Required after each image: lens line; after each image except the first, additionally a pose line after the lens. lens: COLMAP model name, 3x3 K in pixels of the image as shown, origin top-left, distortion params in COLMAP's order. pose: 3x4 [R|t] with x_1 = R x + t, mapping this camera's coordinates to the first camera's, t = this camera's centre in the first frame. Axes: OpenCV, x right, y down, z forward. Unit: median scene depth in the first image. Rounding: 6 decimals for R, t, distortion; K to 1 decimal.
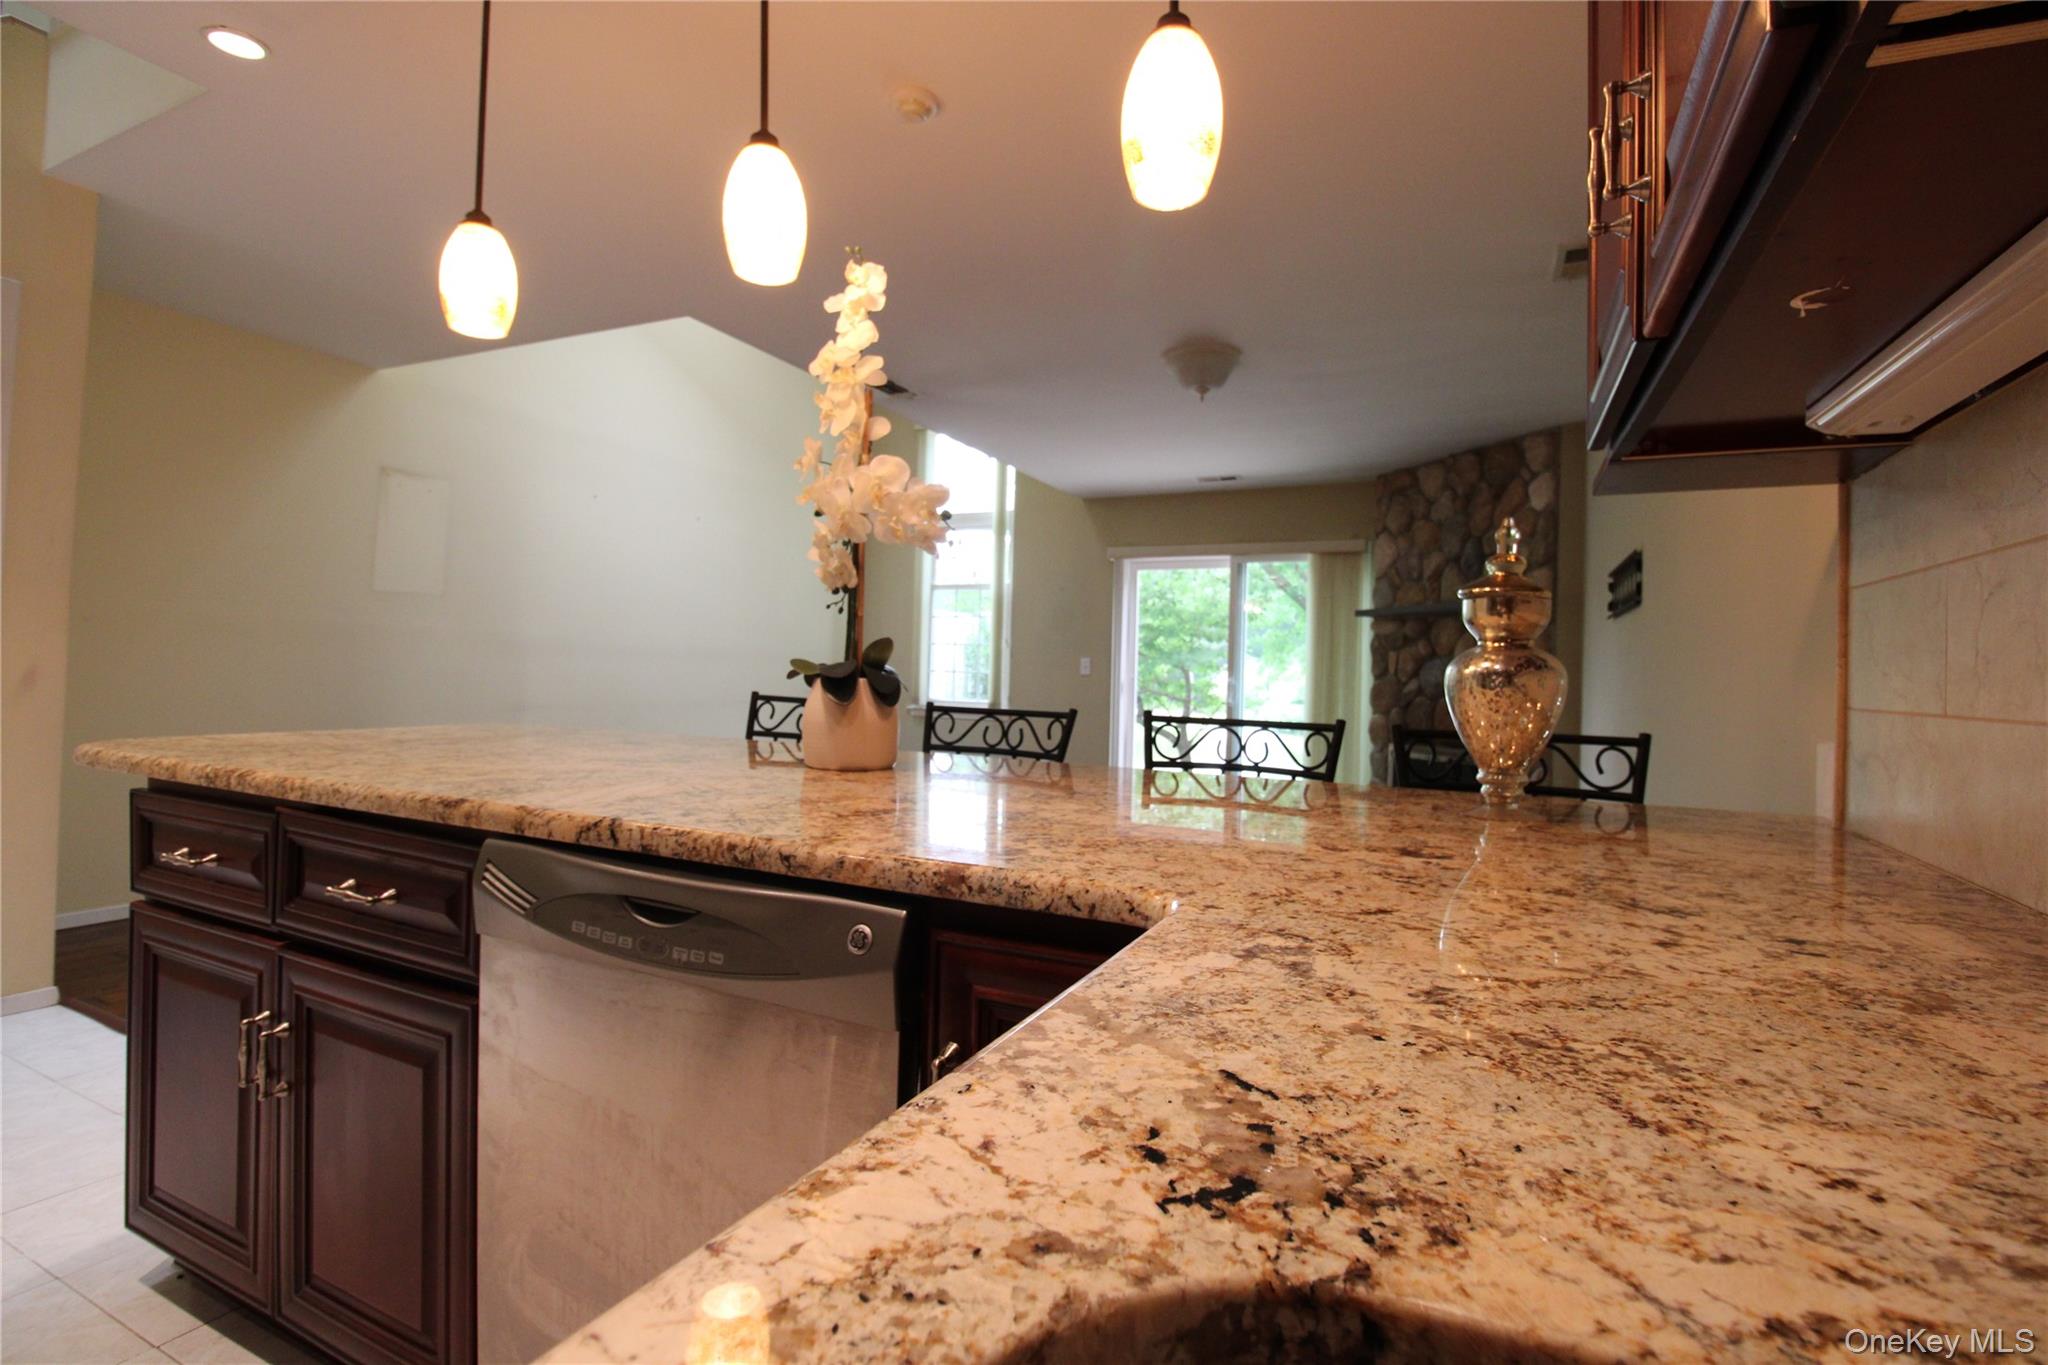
lens RADIAL K [[947.6, 0, 1042.1], [0, 947.6, 662.9], [0, 0, 1]] dist [0.003084, -0.015323]
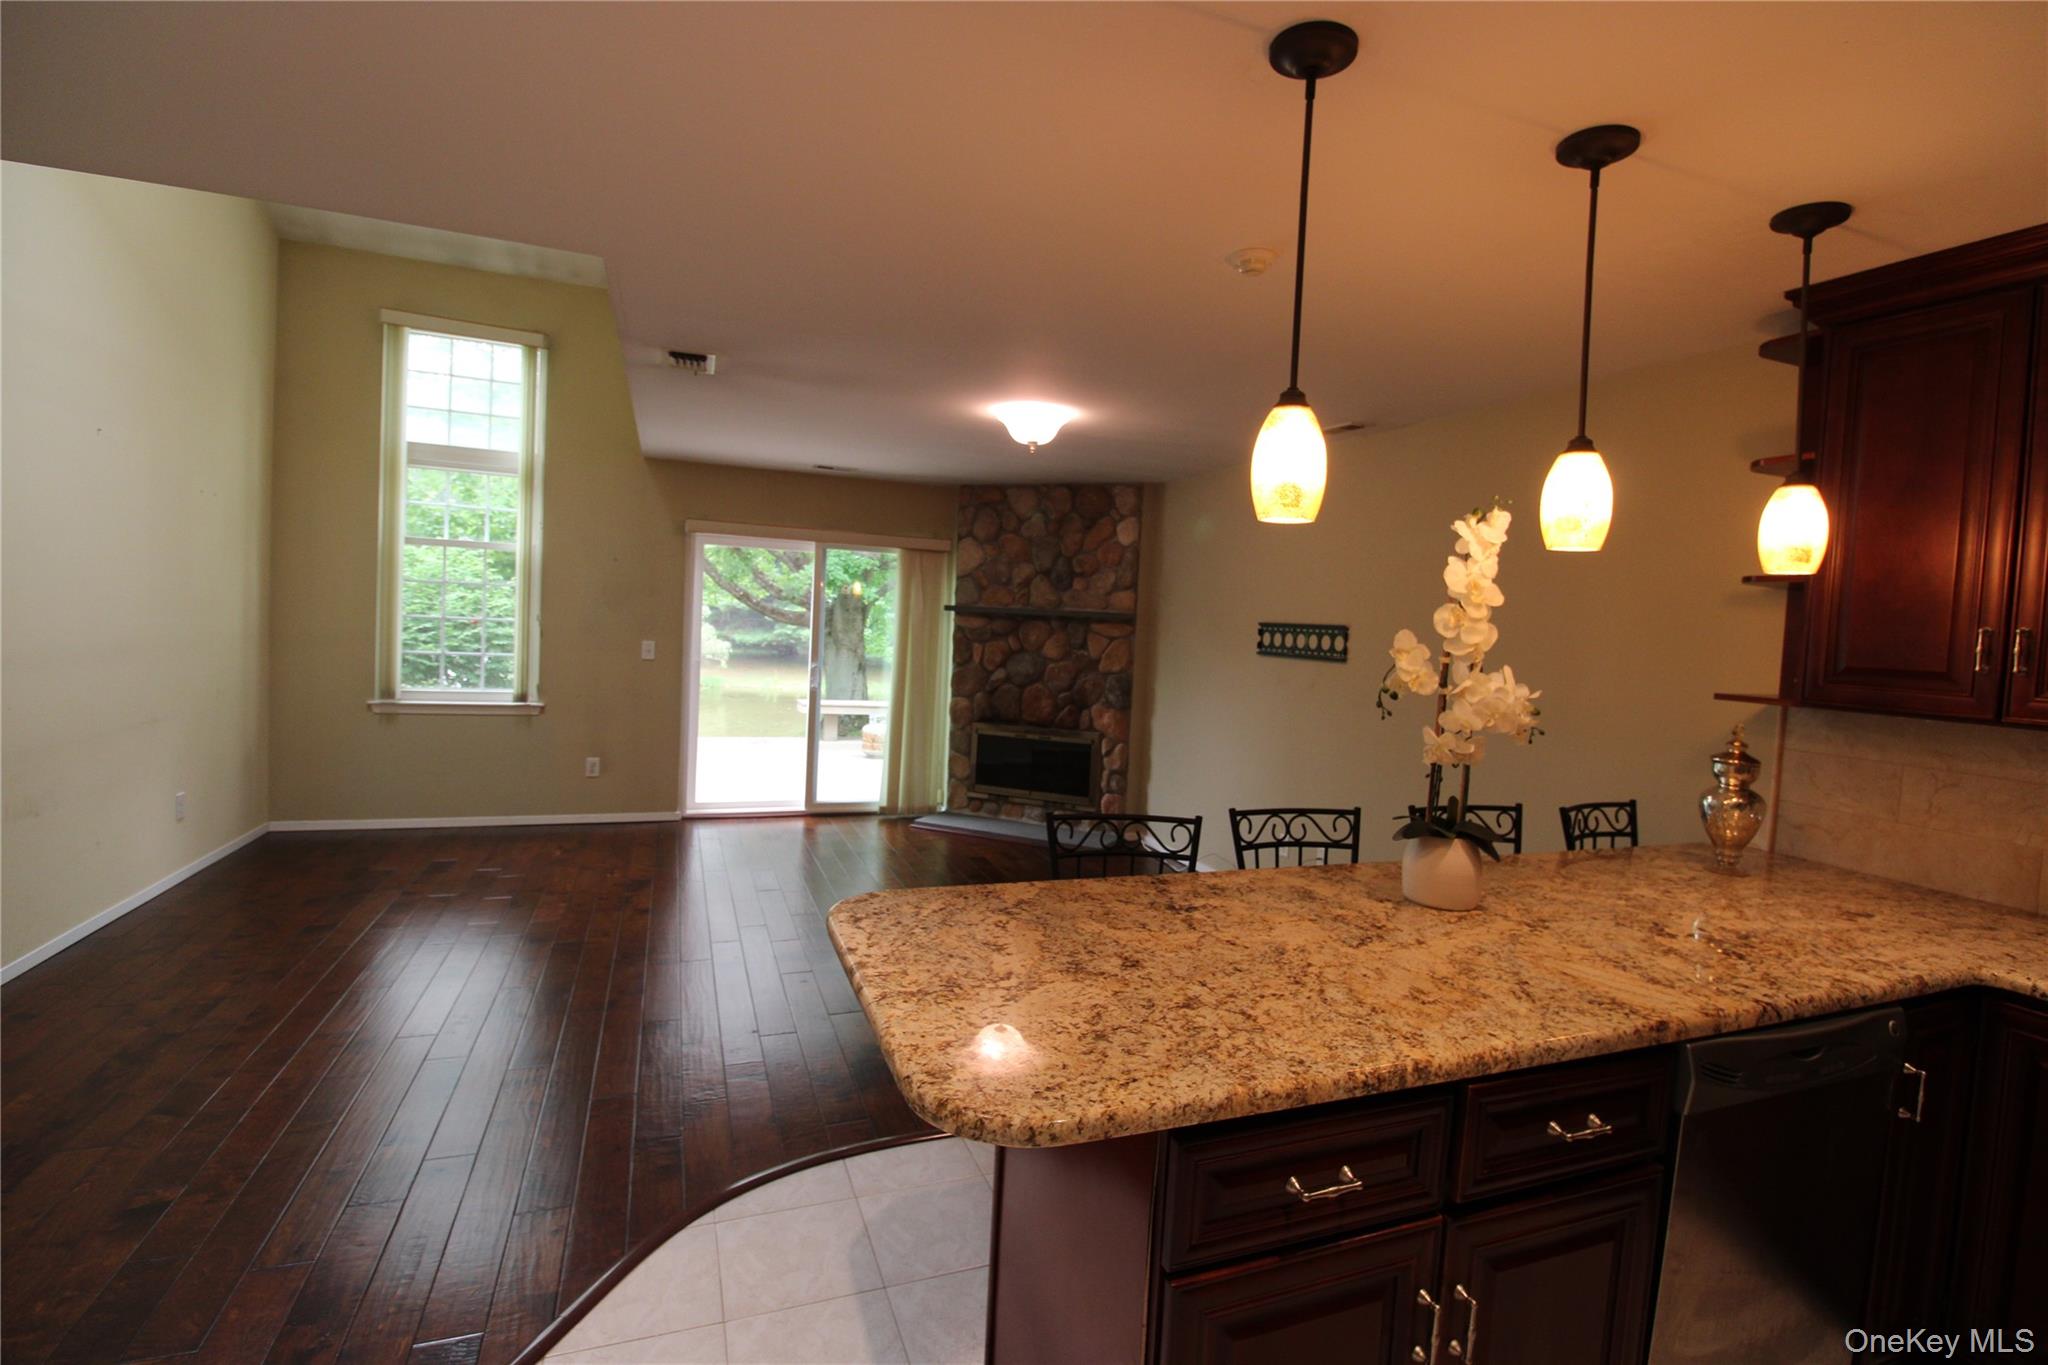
lens RADIAL K [[947.6, 0, 1042.1], [0, 947.6, 662.9], [0, 0, 1]] dist [0.003084, -0.015323]
pose [[0.688767, -0.028774, 0.724412, -0.493453], [-0.038407, 0.996361, 0.076093, -0.094794], [-0.723965, -0.080233, 0.685155, 0.181633]]
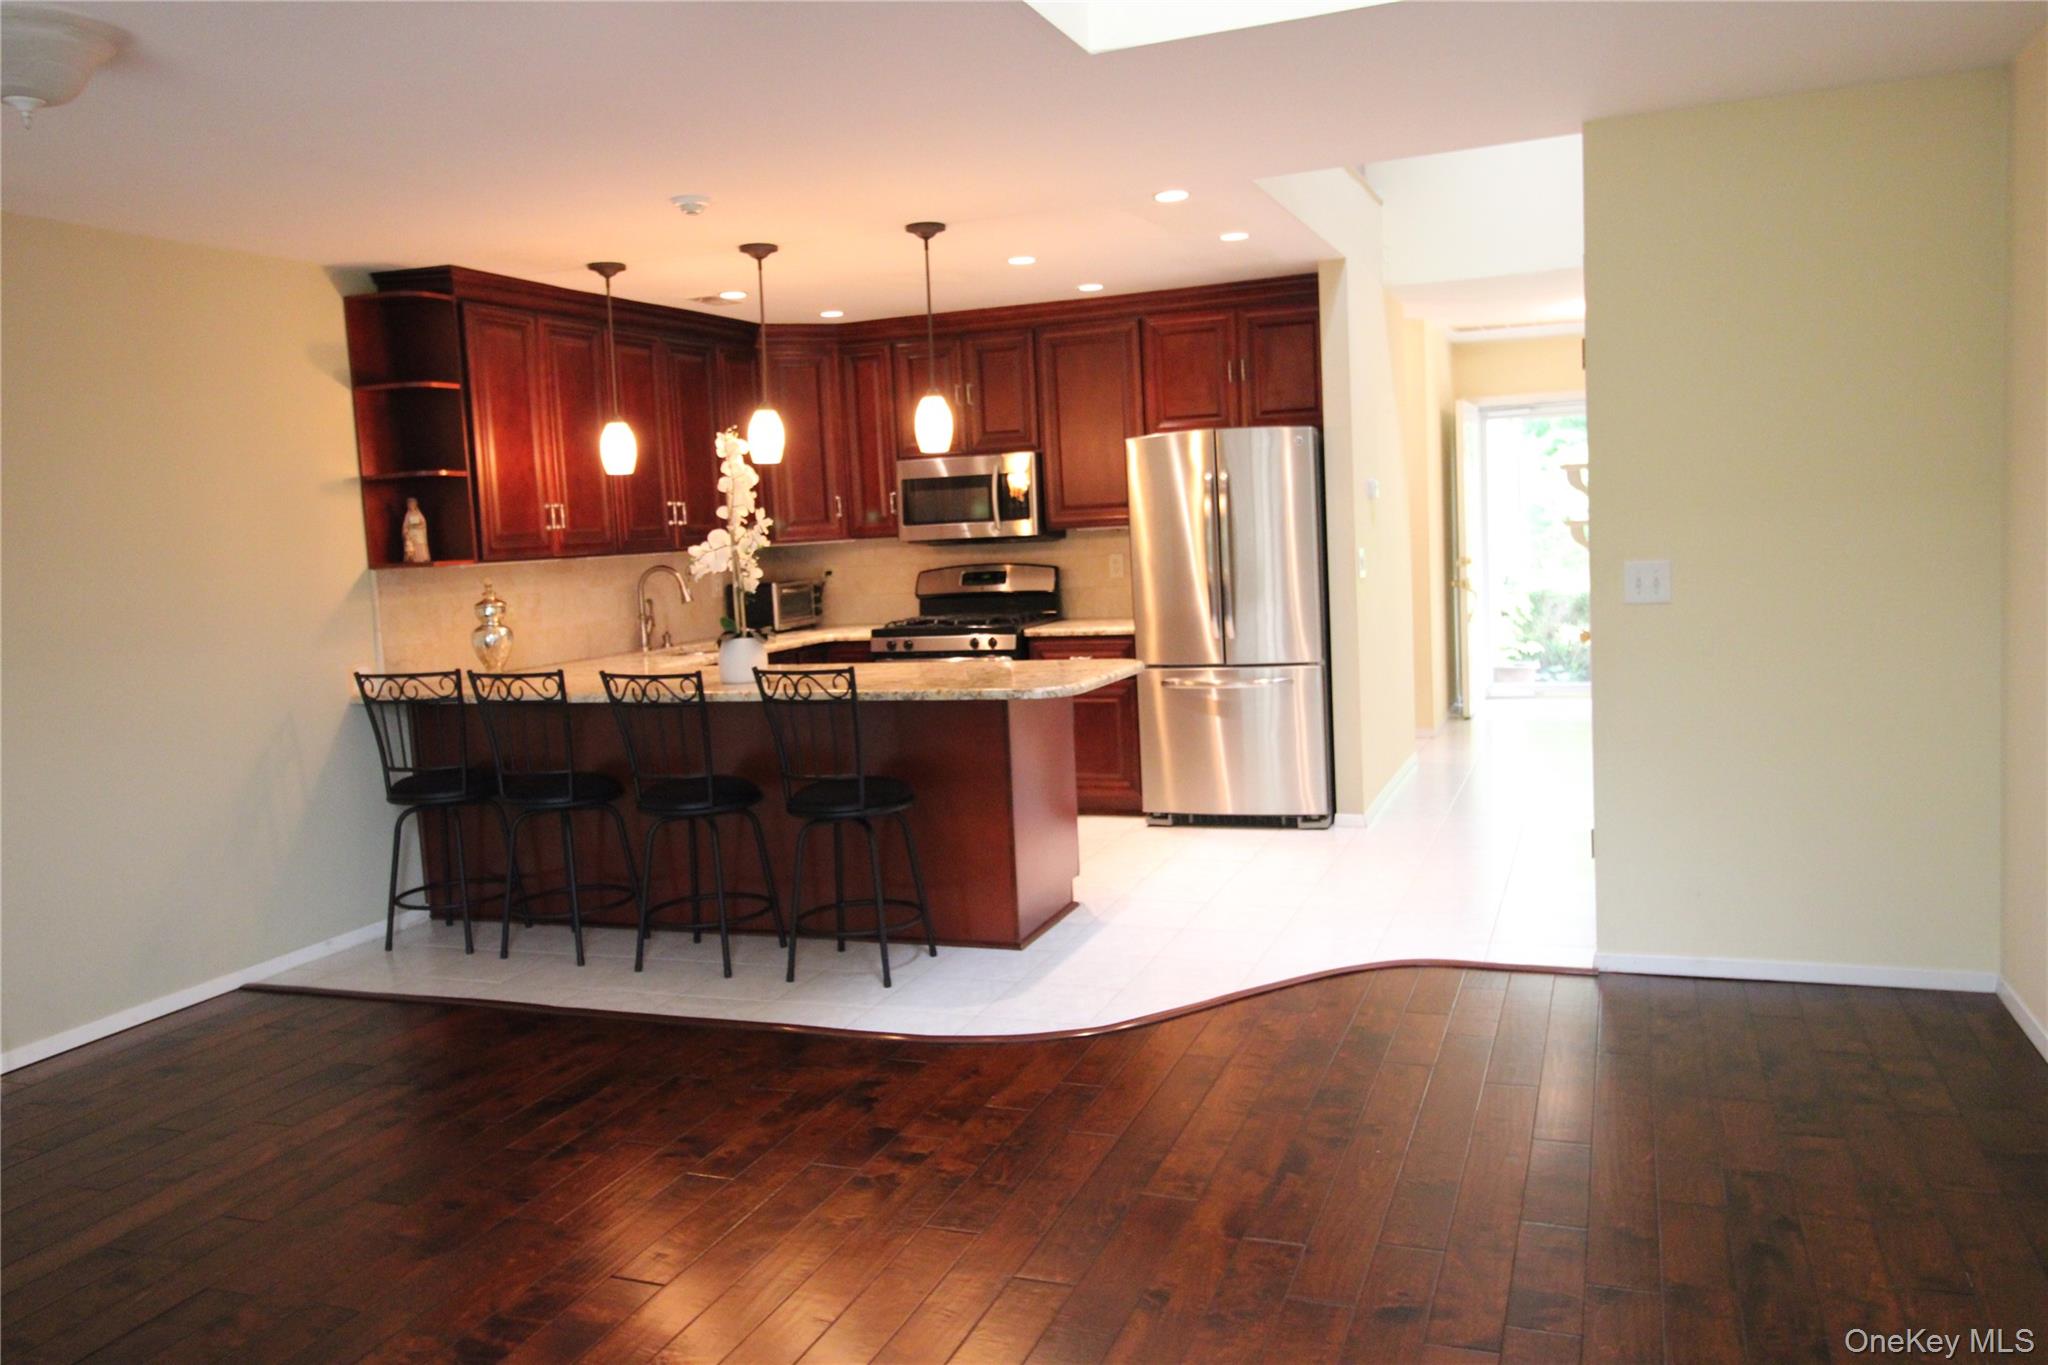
lens RADIAL K [[1532.2, 0, 1054.4], [0, 1532.2, 661.7], [0, 0, 1]] dist [0.009949, -0.001199]
pose [[-0.996174, 0.027180, -0.083056, -0.196424], [0.020600, 0.996656, 0.079073, -0.058204], [0.084927, 0.077060, -0.993403, 1.421441]]
